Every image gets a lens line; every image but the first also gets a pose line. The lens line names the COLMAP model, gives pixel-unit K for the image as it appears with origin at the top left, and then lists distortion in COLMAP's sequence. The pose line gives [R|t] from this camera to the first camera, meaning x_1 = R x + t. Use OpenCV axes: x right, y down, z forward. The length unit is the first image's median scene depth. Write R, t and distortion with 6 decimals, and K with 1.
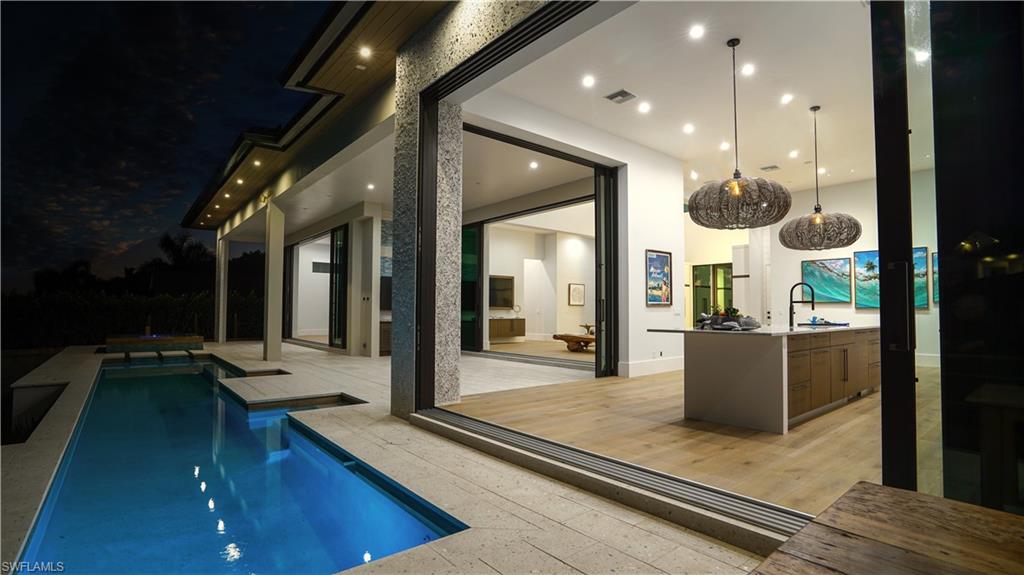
lens RADIAL K [[467.3, 0, 512.2], [0, 467.3, 293.7], [0, 0, 1]] dist [0.009679, 0.000385]
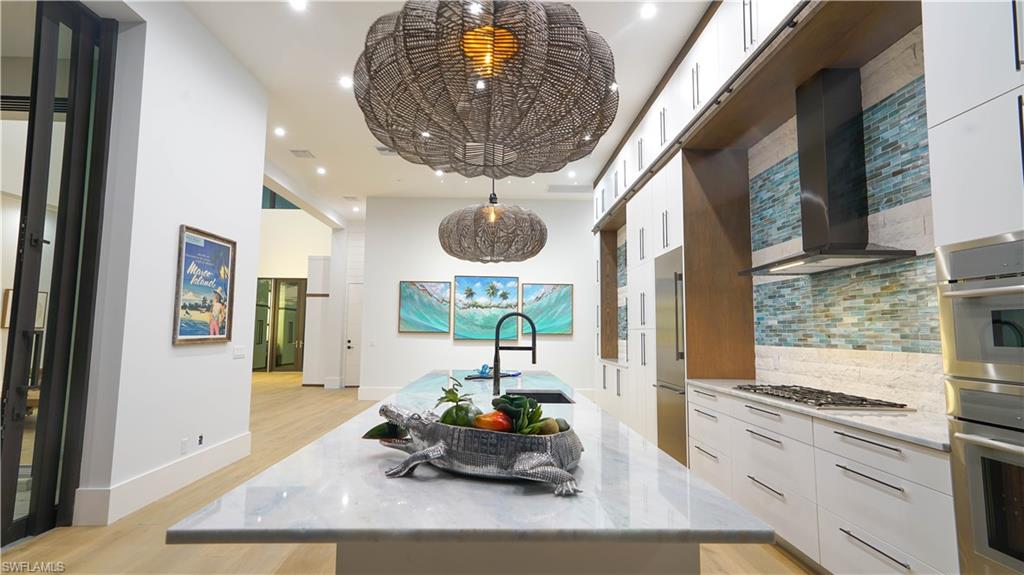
lens RADIAL K [[467.3, 0, 511.3], [0, 467.3, 293.7], [0, 0, 1]] dist [0.009679, 0.000385]
pose [[0.619383, 0.066566, 0.782262, 0.120409], [-0.034404, 0.997743, -0.057662, -0.008756], [-0.784335, 0.008802, 0.620275, 0.424082]]
